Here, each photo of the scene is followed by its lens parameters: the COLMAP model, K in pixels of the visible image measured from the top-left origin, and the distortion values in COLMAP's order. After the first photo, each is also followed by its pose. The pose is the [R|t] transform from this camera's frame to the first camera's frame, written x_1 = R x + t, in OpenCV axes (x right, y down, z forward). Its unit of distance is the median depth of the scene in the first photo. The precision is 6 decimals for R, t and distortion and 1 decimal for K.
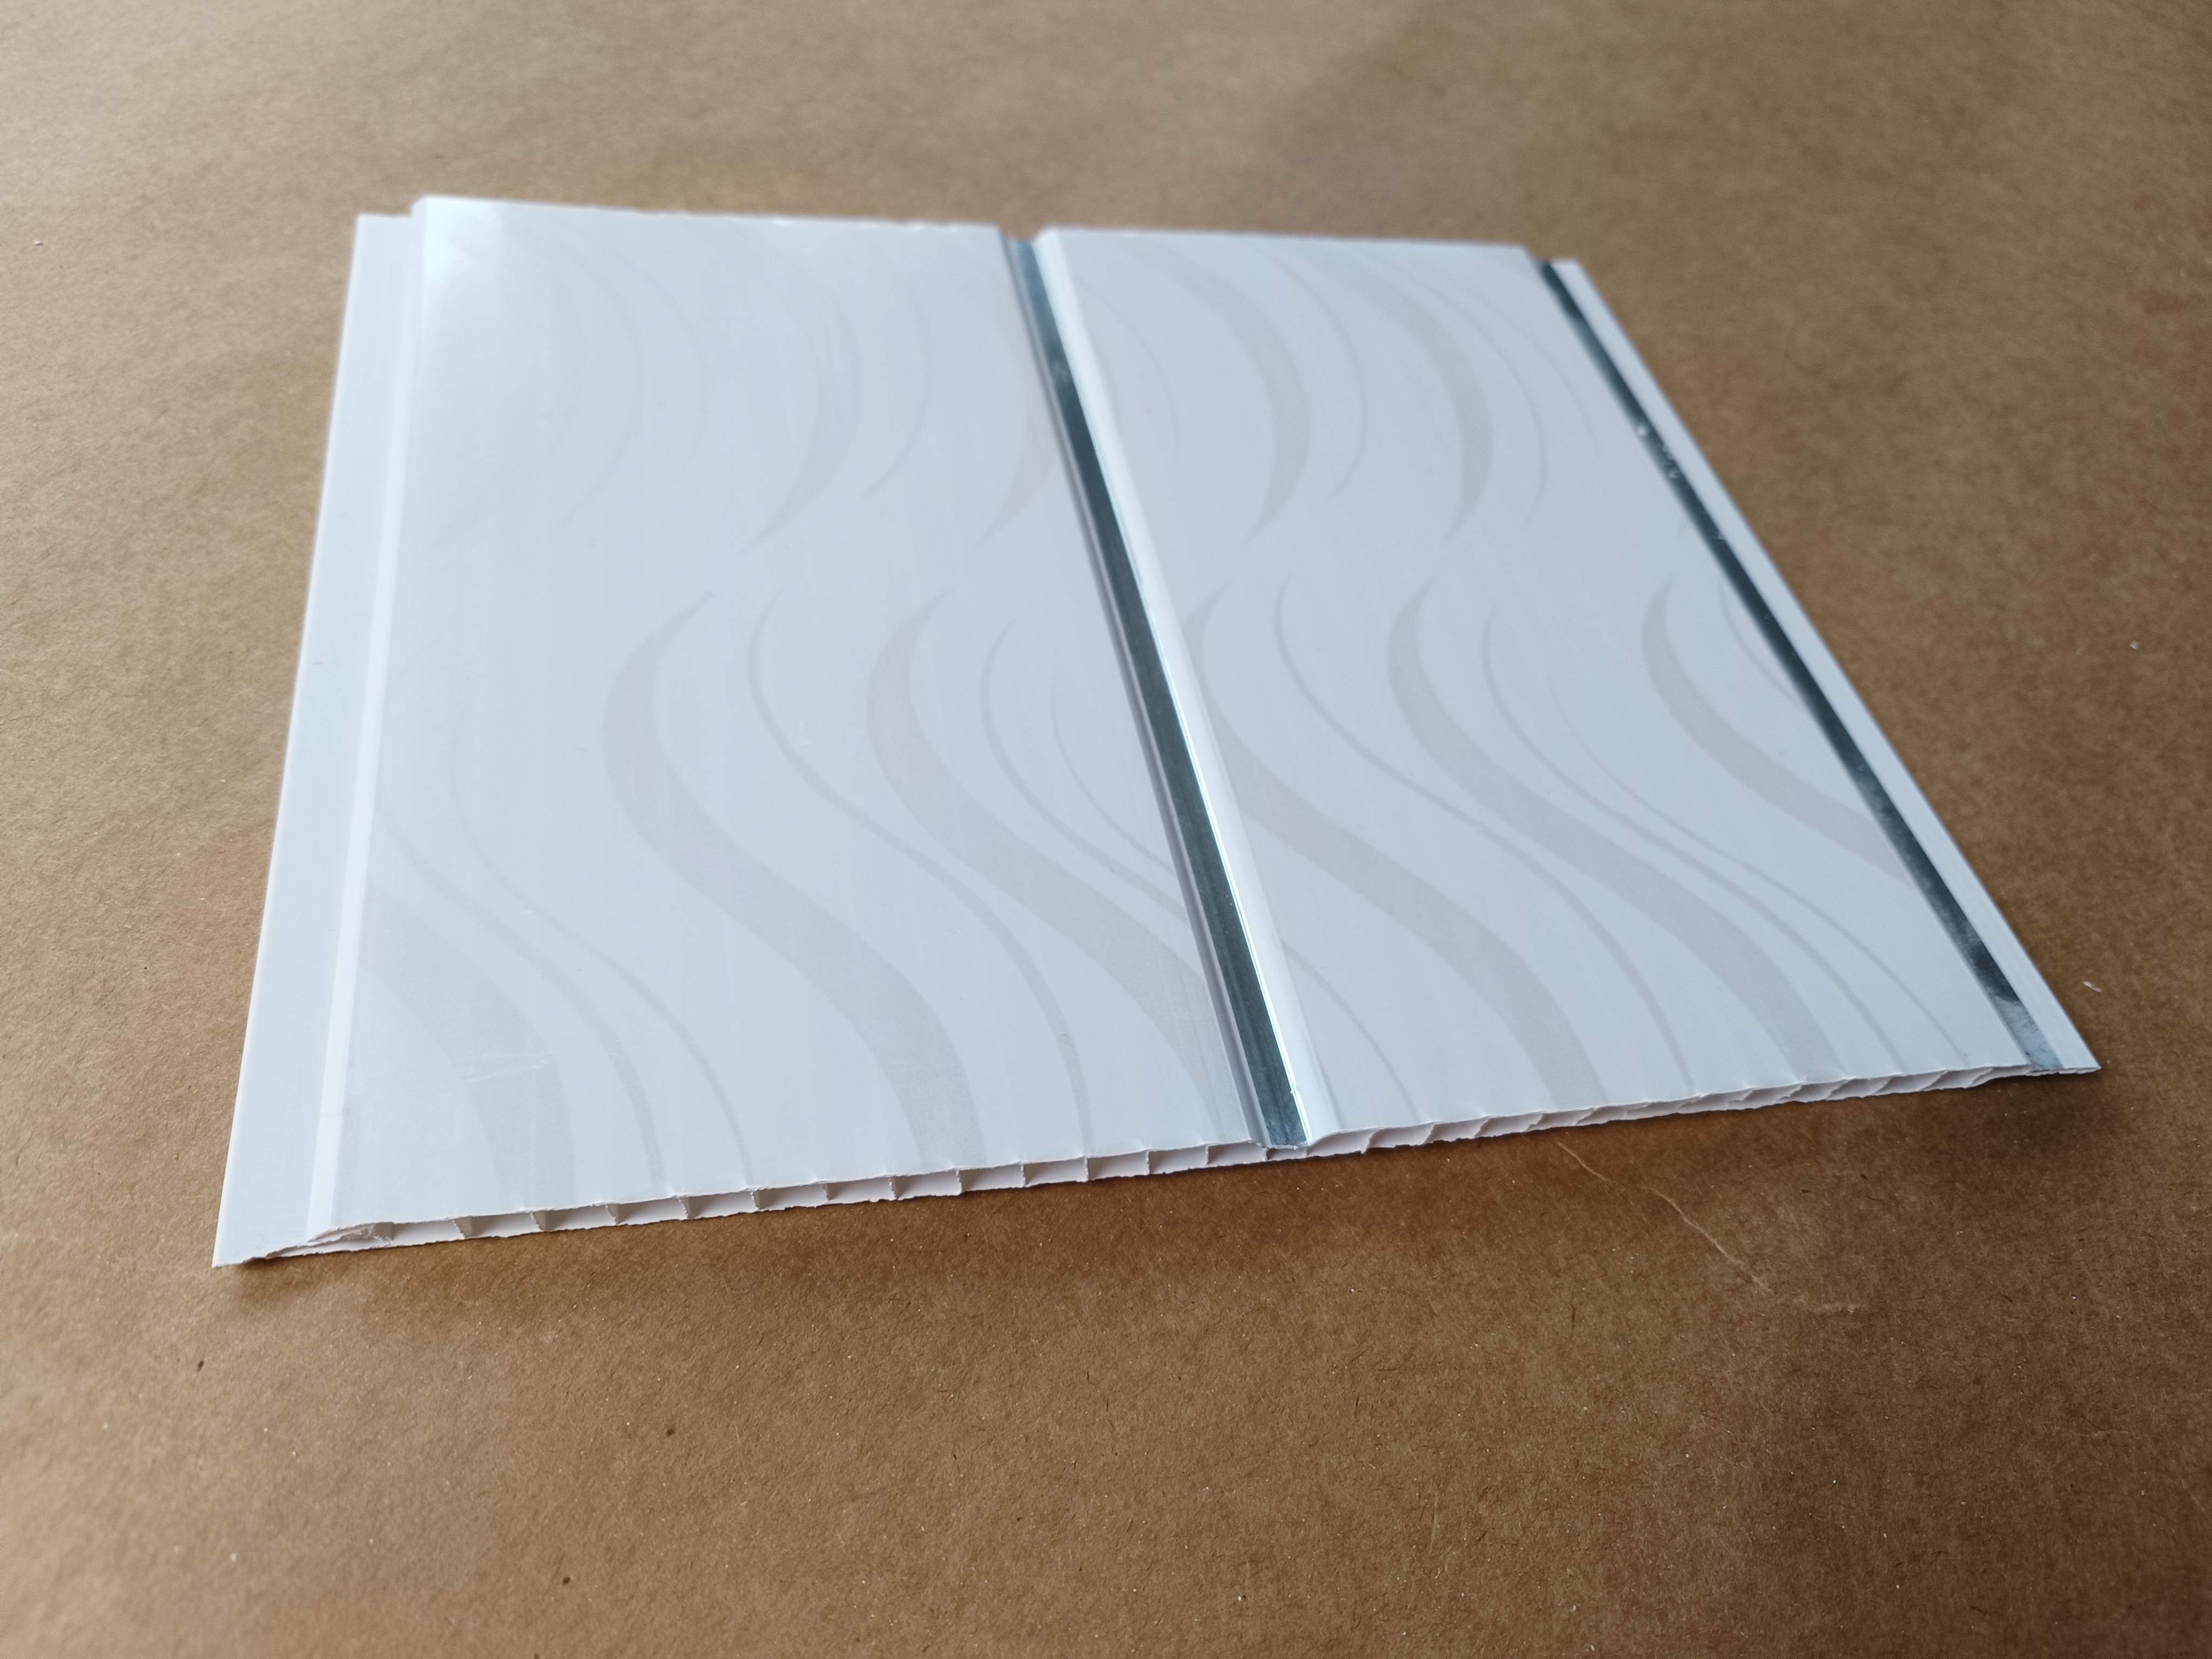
lens RADIAL K [[1506.8, 0, 1039.7], [0, 1506.8, 879.8], [0, 0, 1]] dist [0.065616, -0.084573]
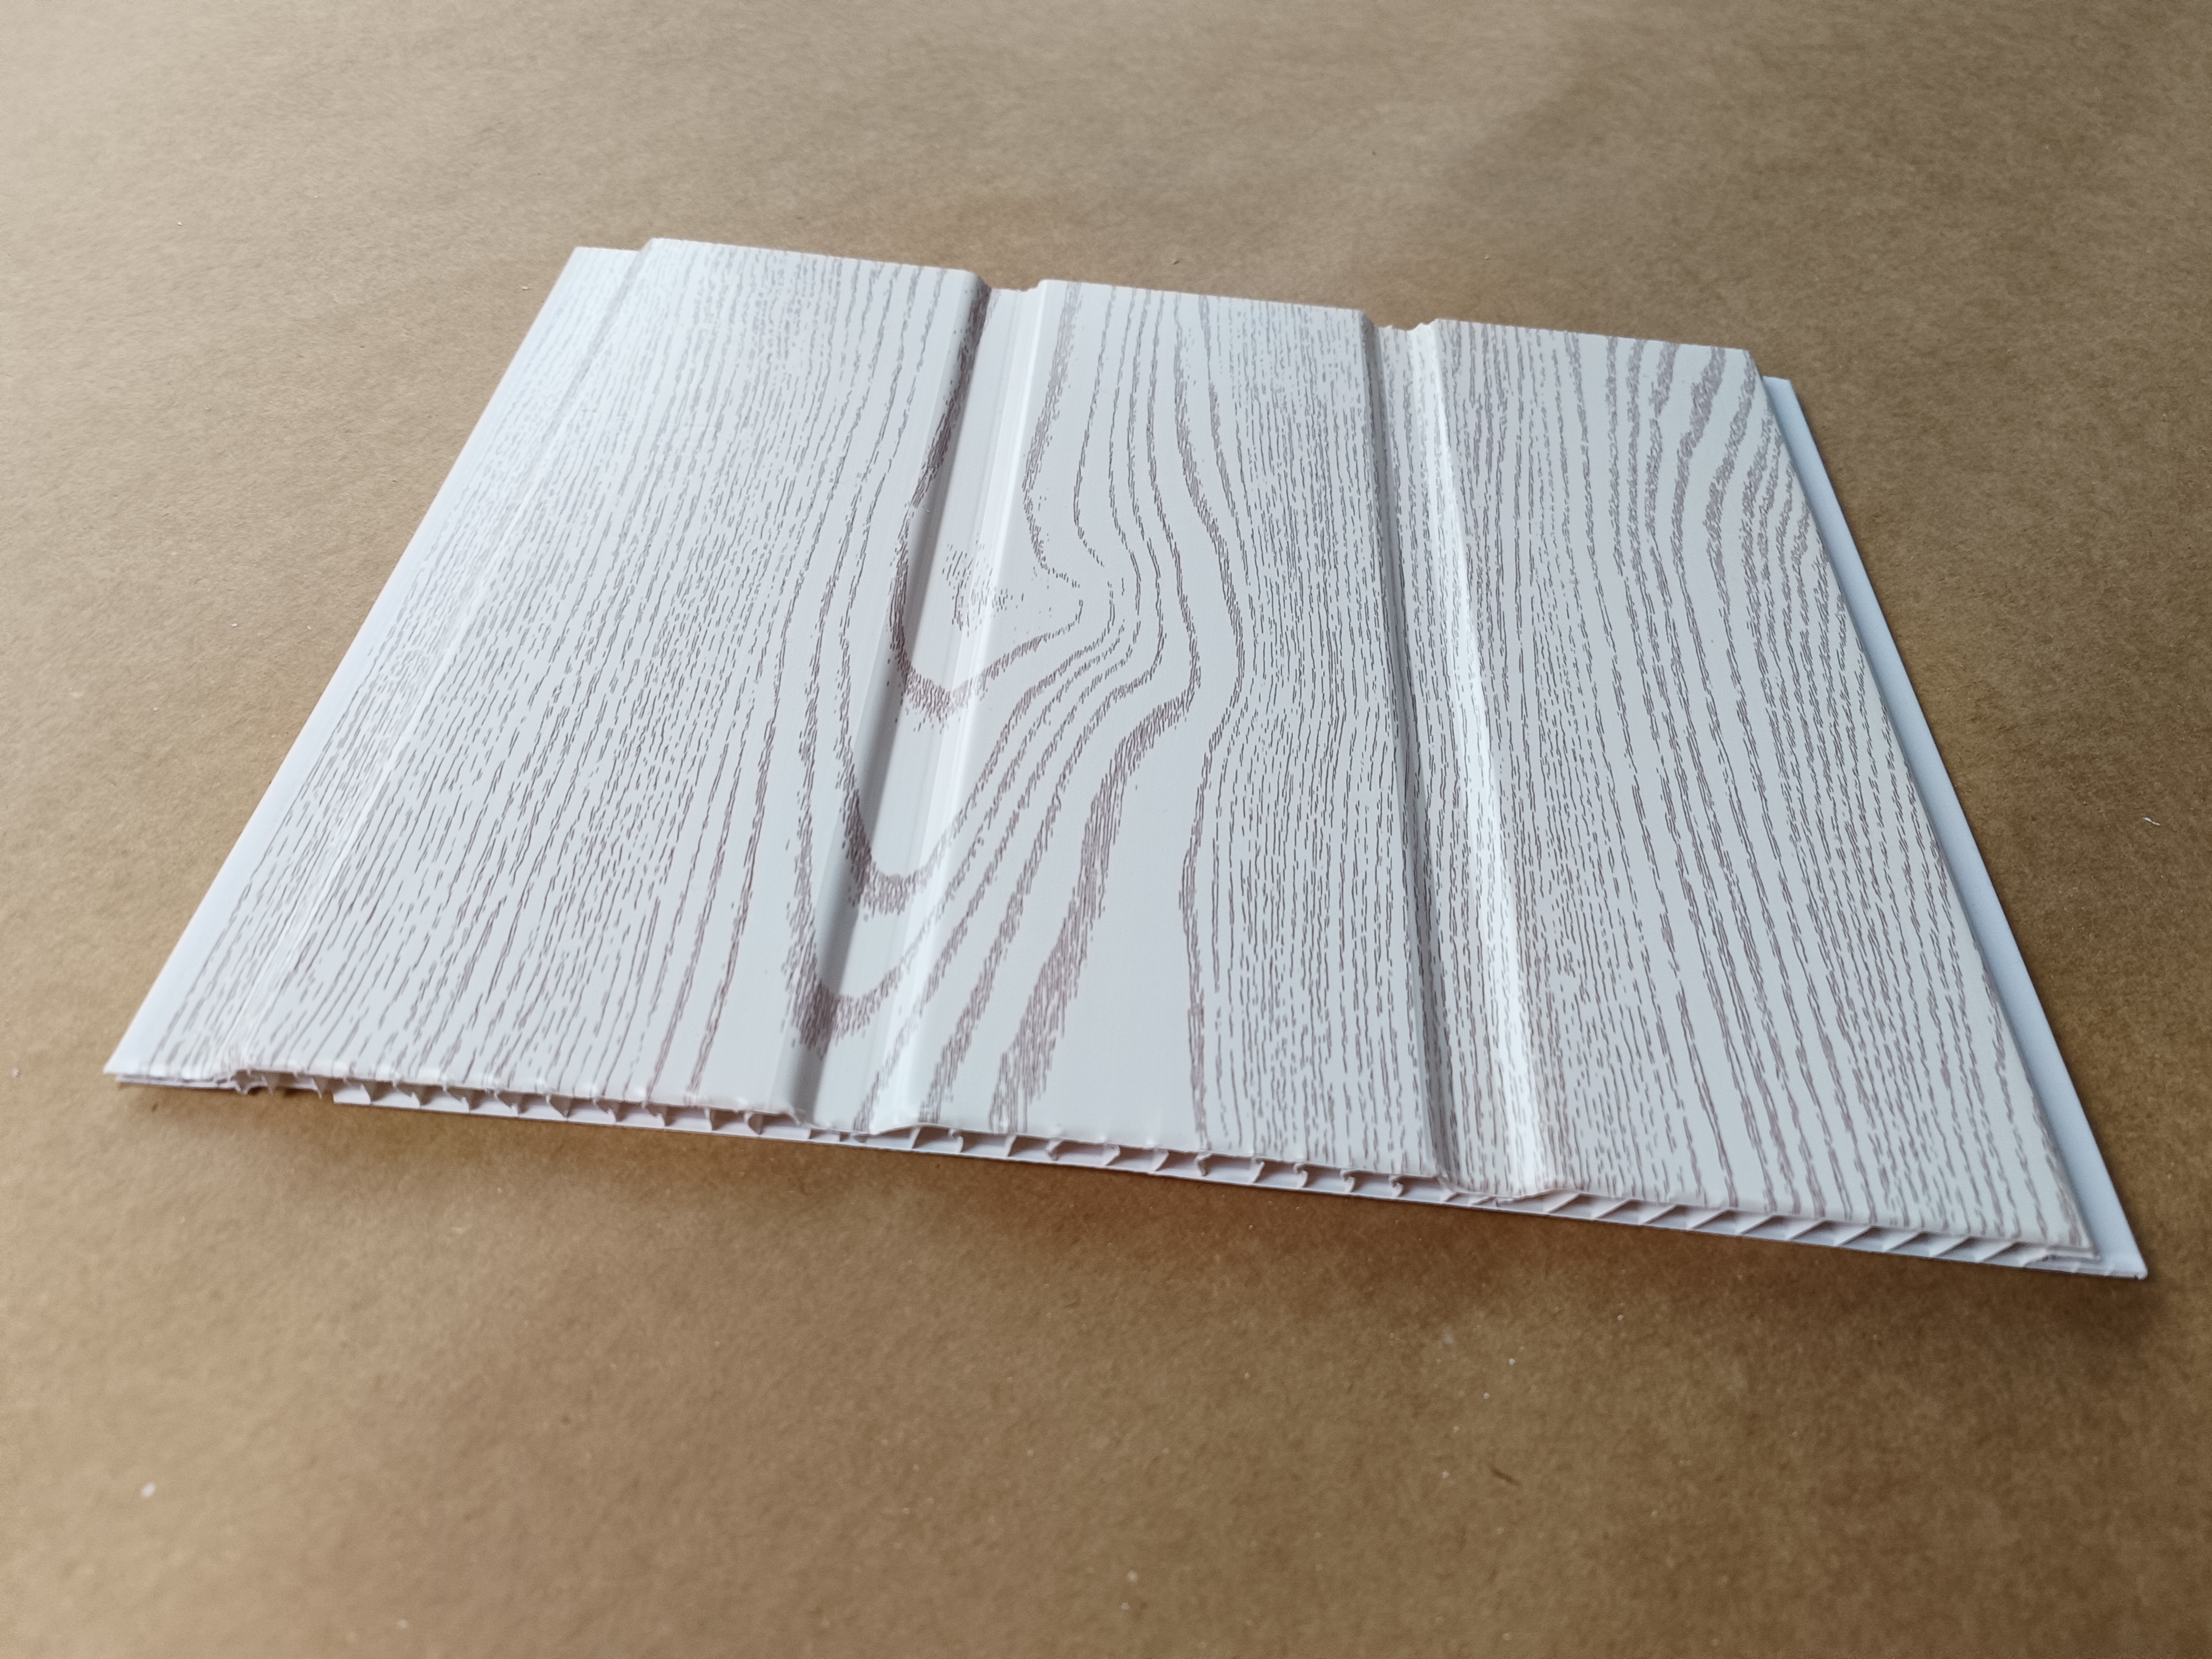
lens RADIAL K [[1485.4, 0, 1024.0], [0, 1485.4, 893.5], [0, 0, 1]] dist [0.048826, -0.060426]
pose [[0.992295, 0.010737, -0.123432, -0.051885], [-0.016412, 0.998850, -0.045056, 0.224960], [0.122806, 0.046735, 0.991330, -0.318802]]
